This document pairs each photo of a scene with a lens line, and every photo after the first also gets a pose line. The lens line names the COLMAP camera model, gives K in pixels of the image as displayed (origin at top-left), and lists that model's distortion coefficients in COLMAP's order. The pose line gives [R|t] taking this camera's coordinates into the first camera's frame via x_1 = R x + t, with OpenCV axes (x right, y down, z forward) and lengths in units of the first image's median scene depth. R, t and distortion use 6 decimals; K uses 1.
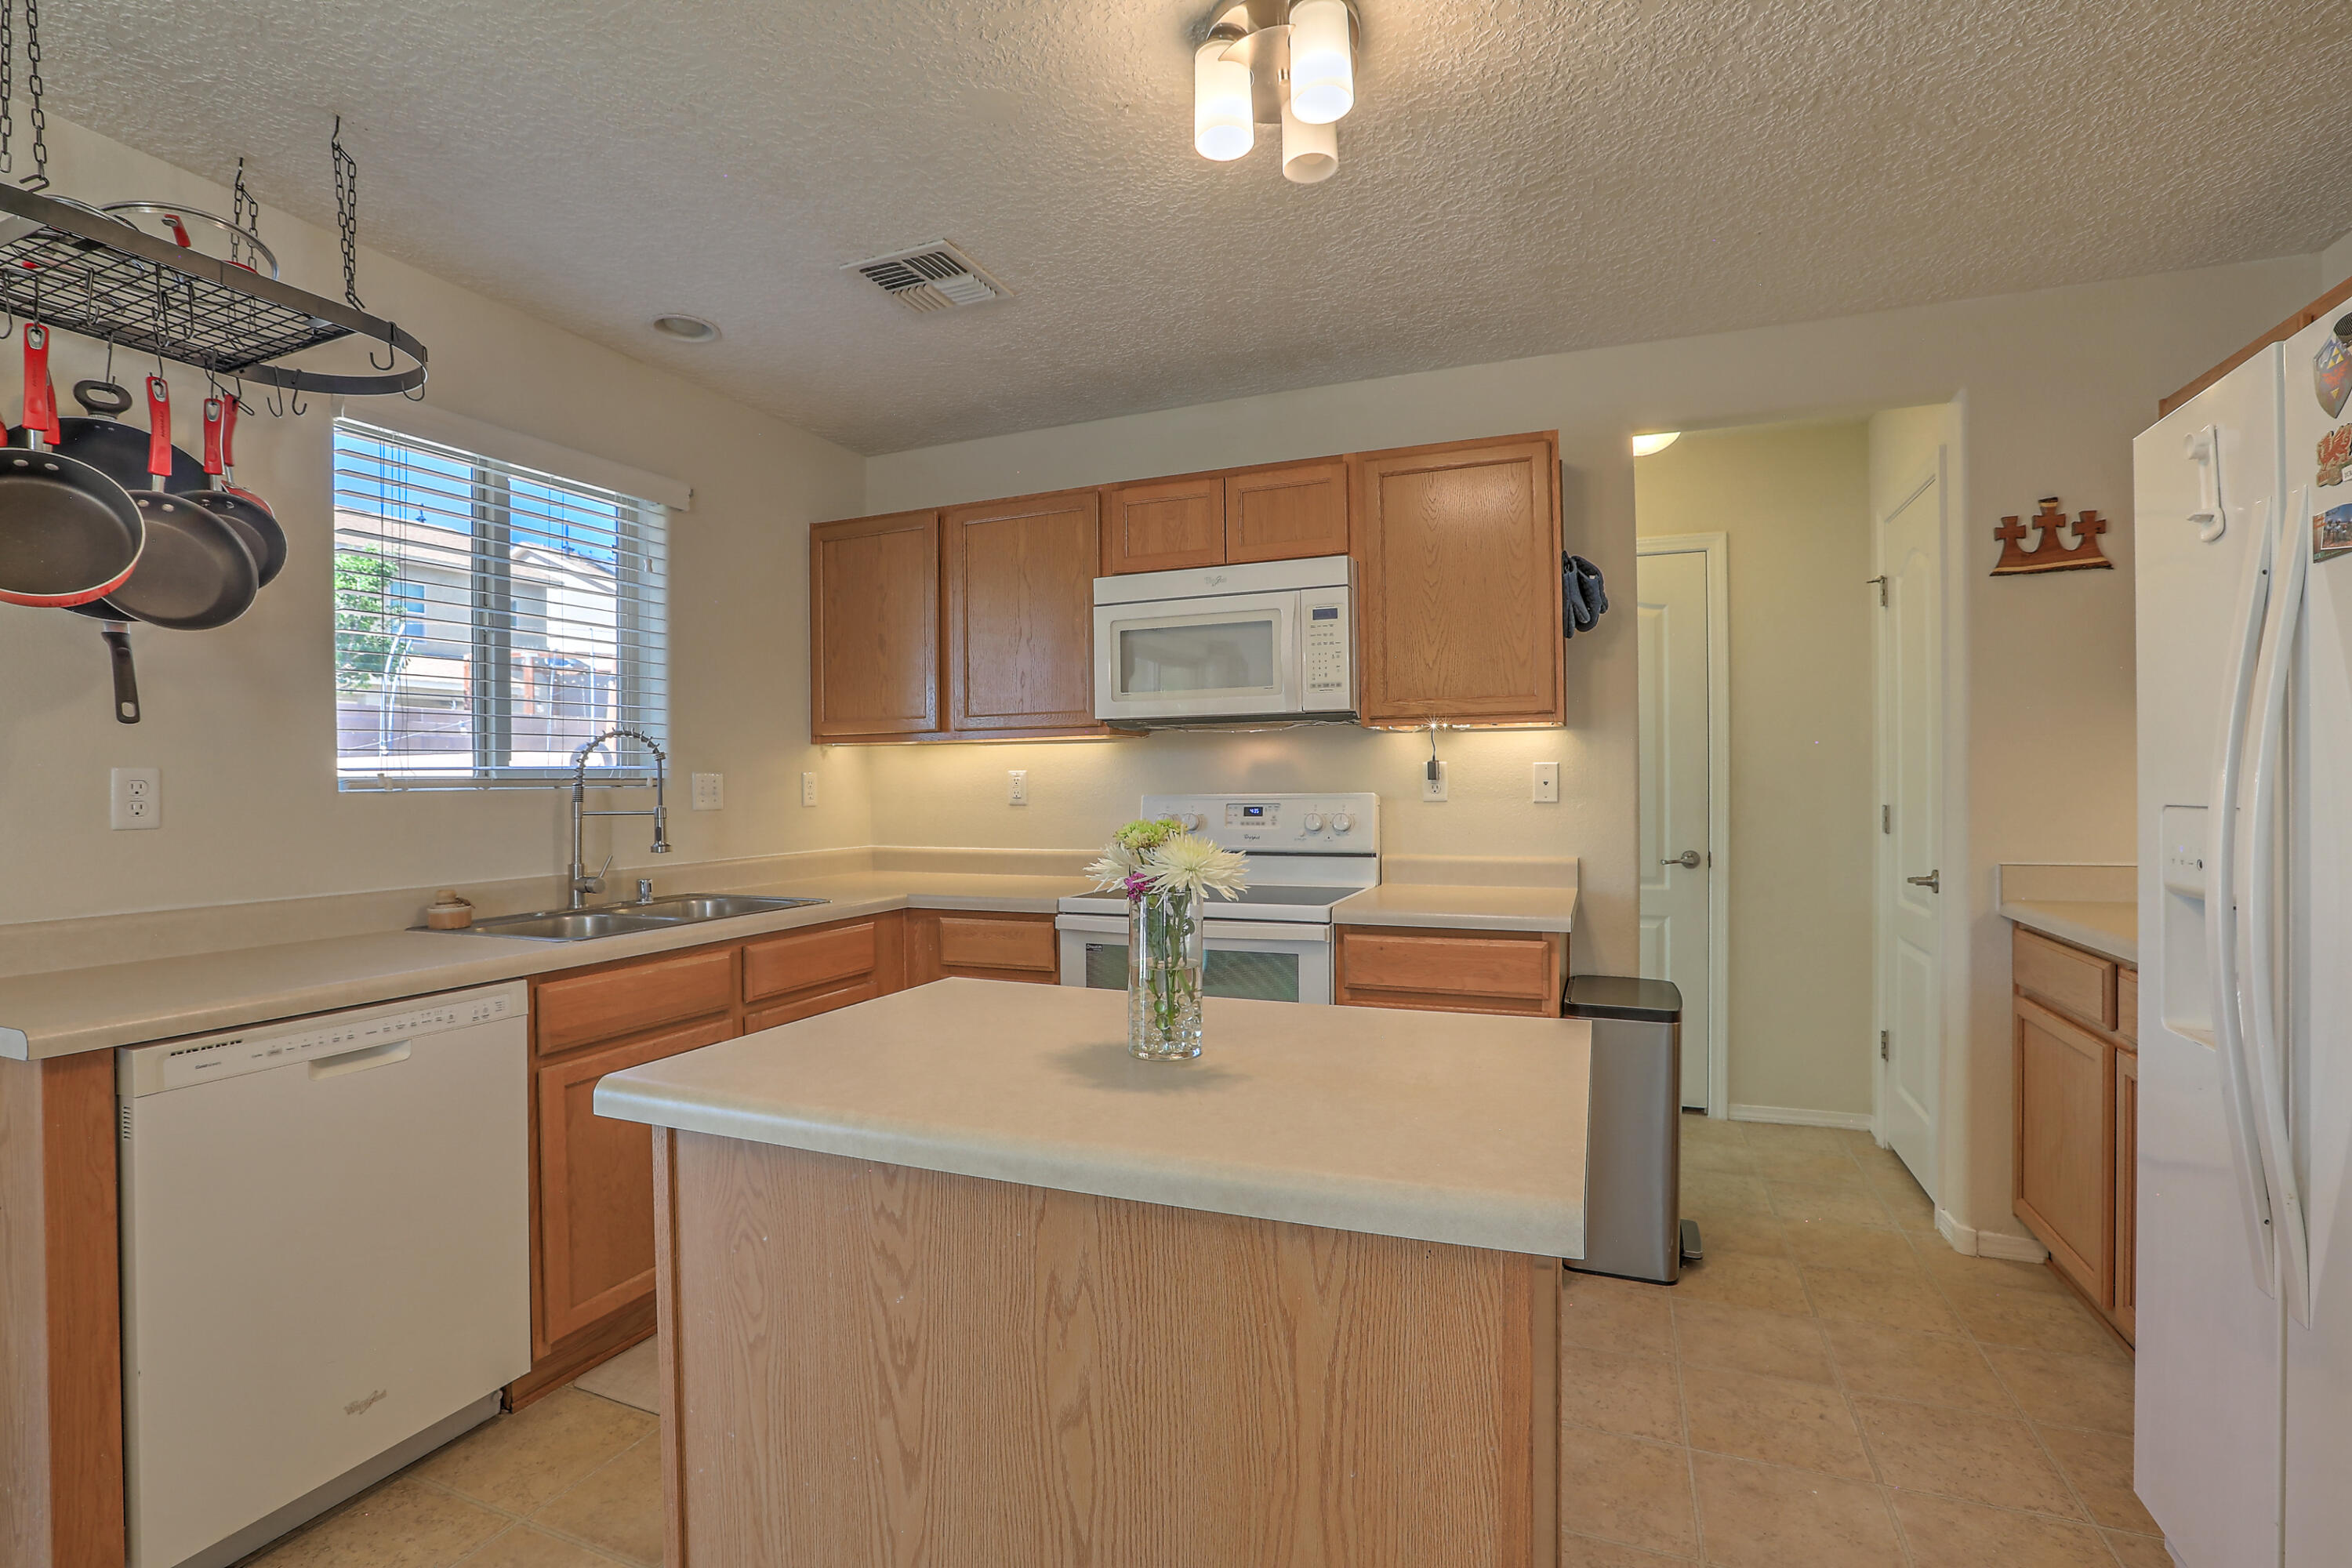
lens RADIAL K [[1079.5, 0, 1170.5], [0, 1079.5, 779.0], [0, 0, 1]] dist [-0.059119, 0.017850]
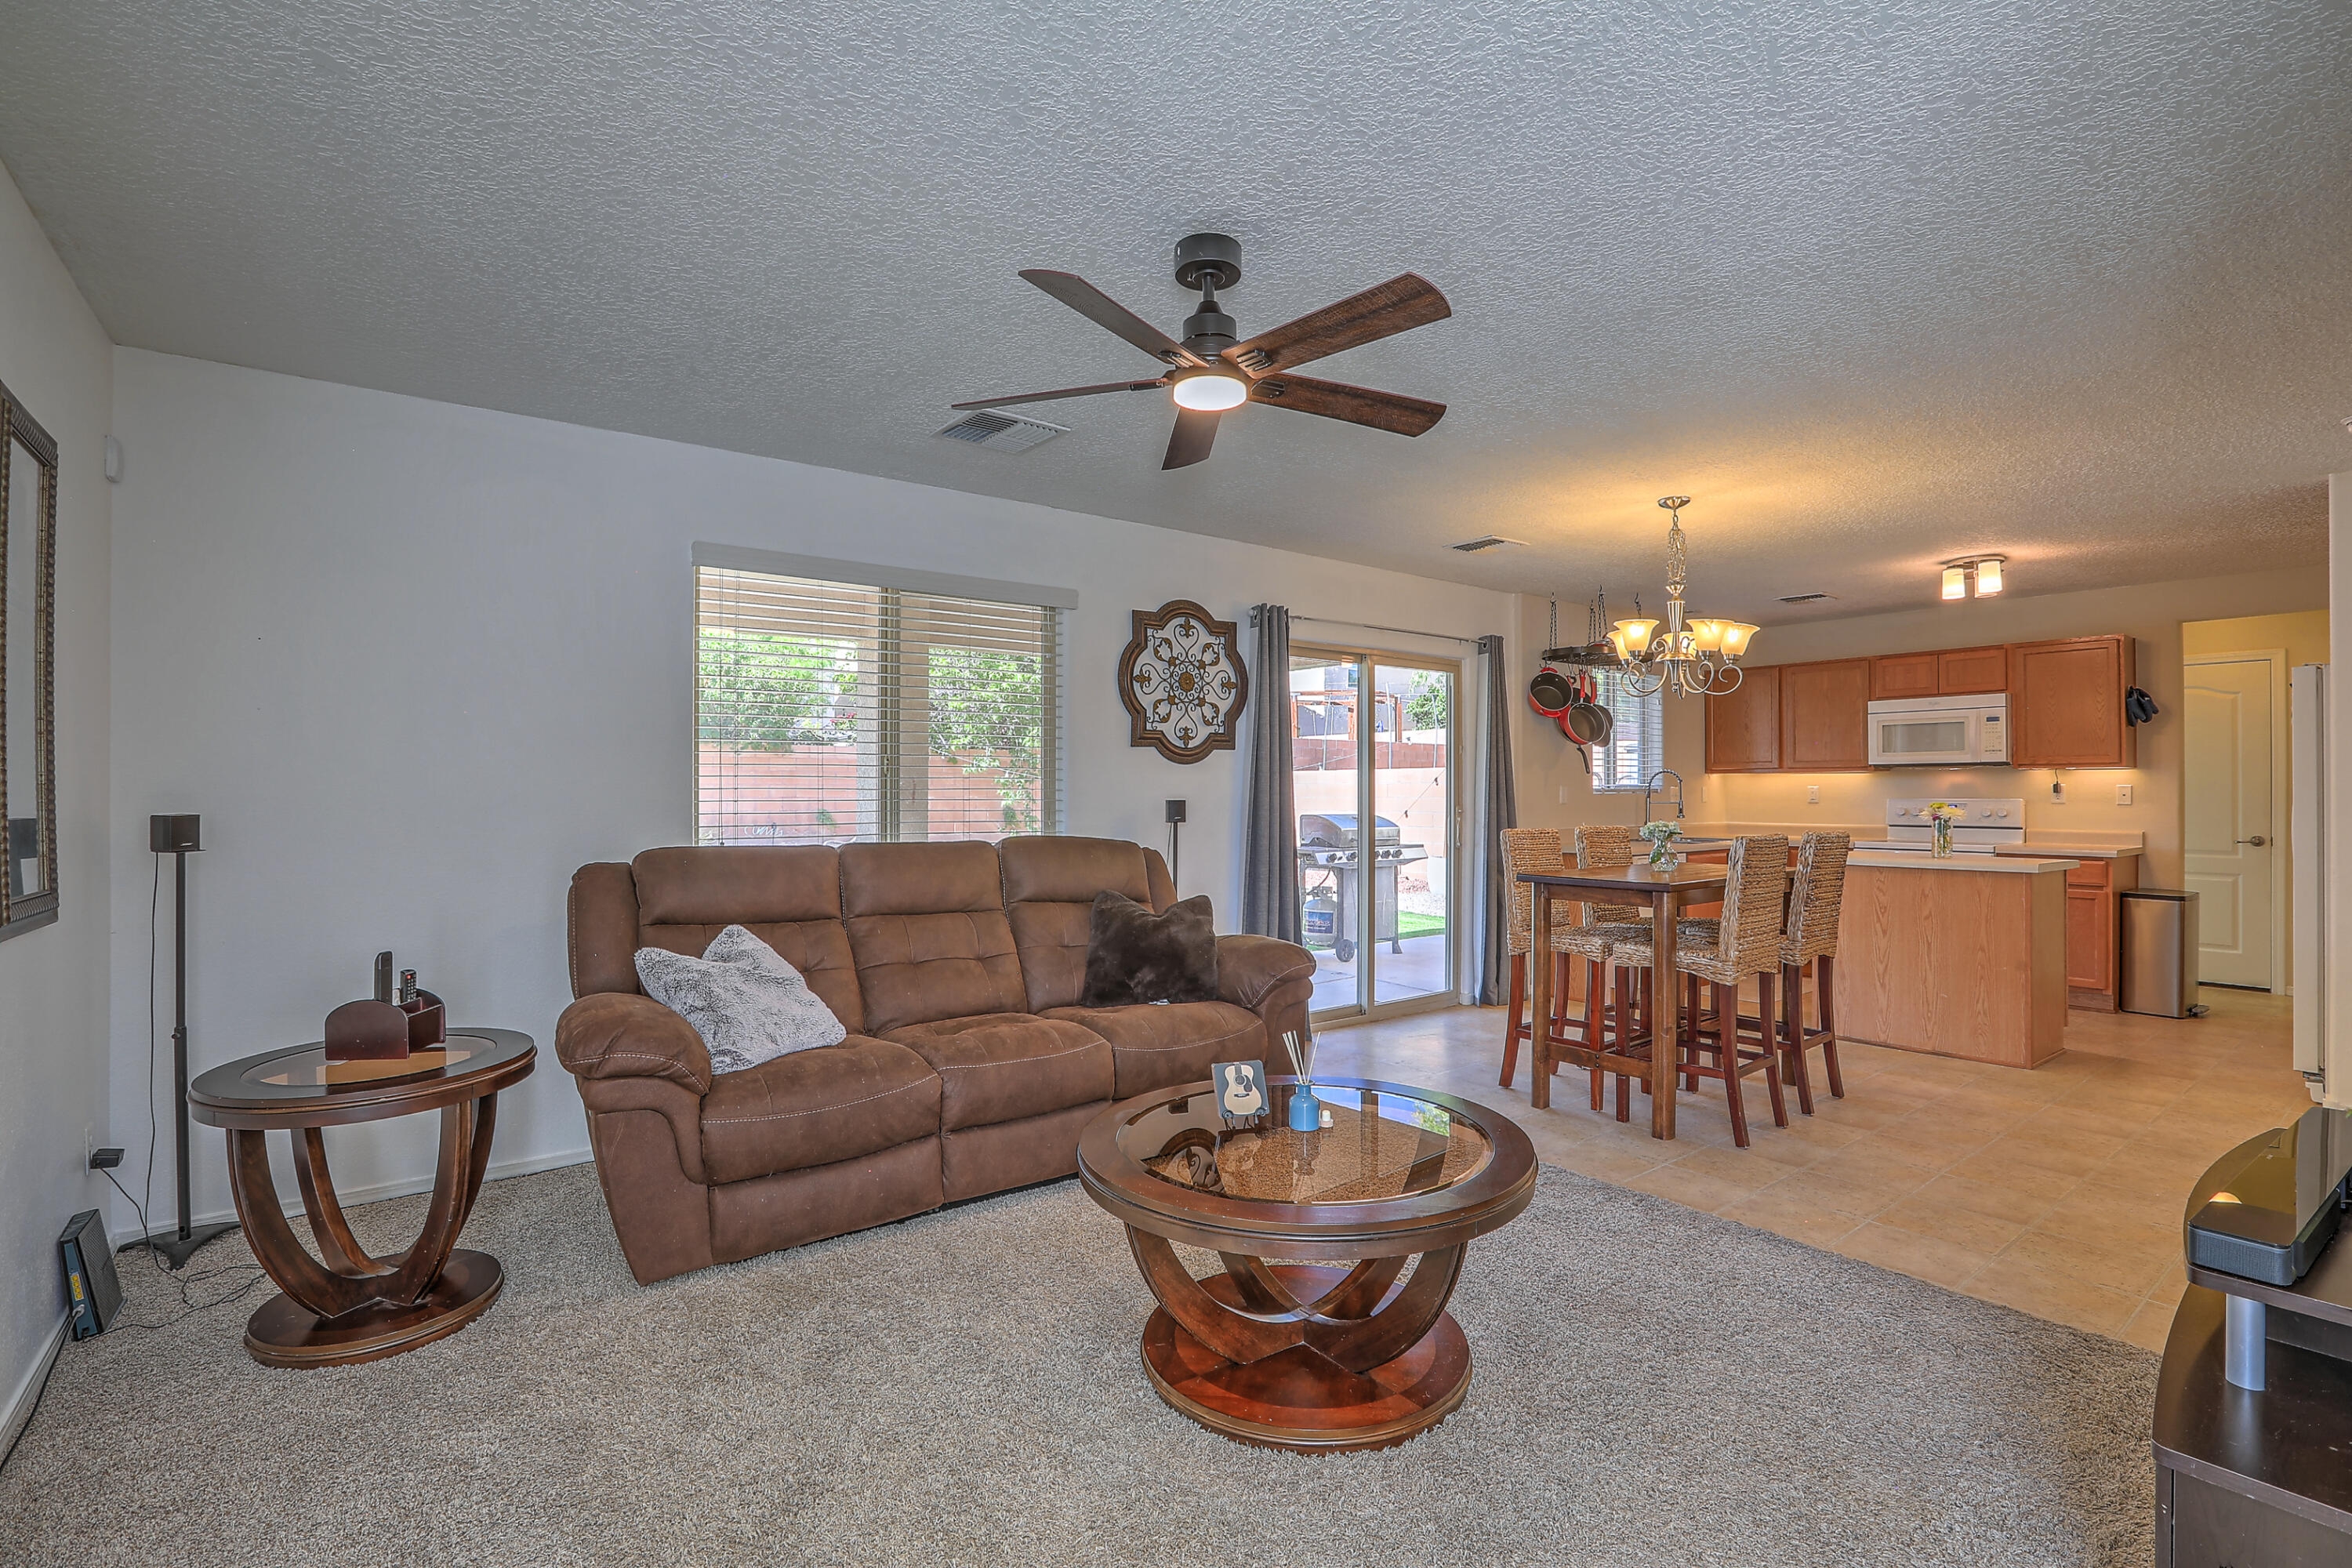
lens RADIAL K [[1063.1, 0, 1188.4], [0, 1063.1, 786.7], [0, 0, 1]] dist [-0.045098, 0.016598]
pose [[0.865127, 0.006876, -0.501505, -0.219887], [-0.006546, 0.999976, 0.002419, -0.005492], [0.501510, 0.001190, 0.865151, -1.726696]]
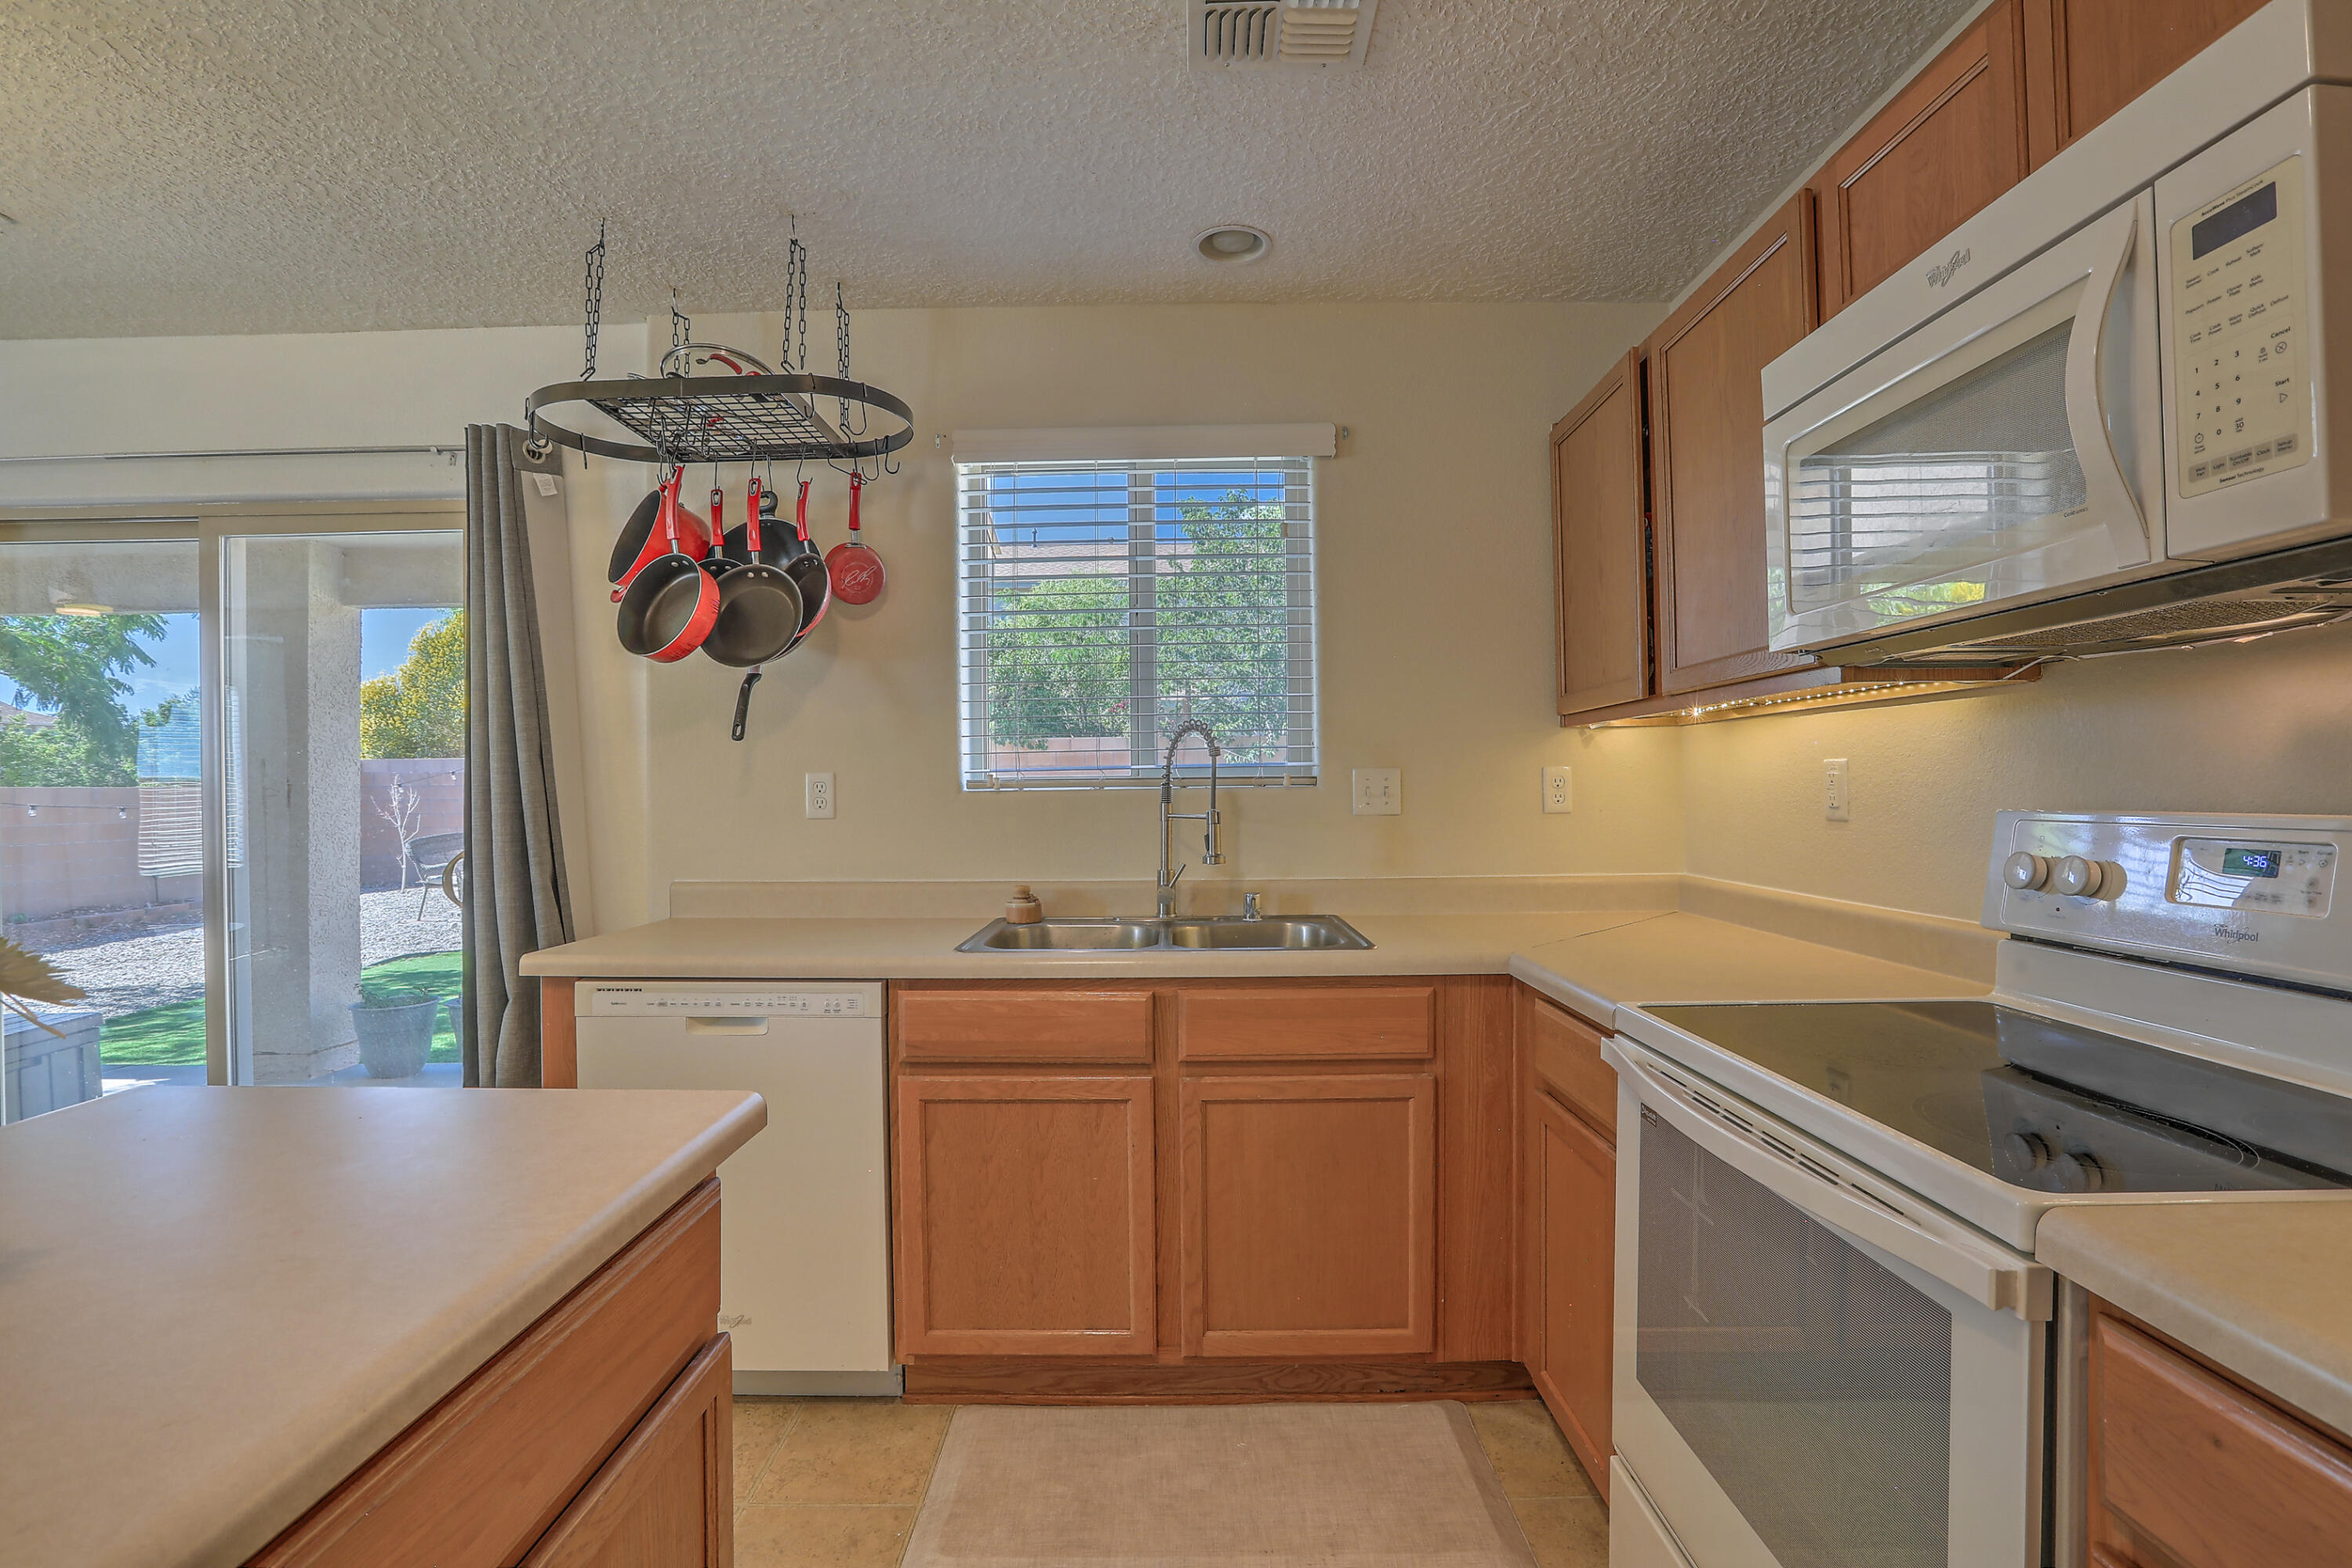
lens RADIAL K [[1064.5, 0, 1176.0], [0, 1064.5, 784.0], [0, 0, 1]] dist [-0.057182, 0.019760]
pose [[0.380425, 0.002180, -0.924809, 0.293170], [0.006878, 0.999963, 0.005187, -0.000301], [0.924786, -0.008334, 0.380396, 0.617227]]
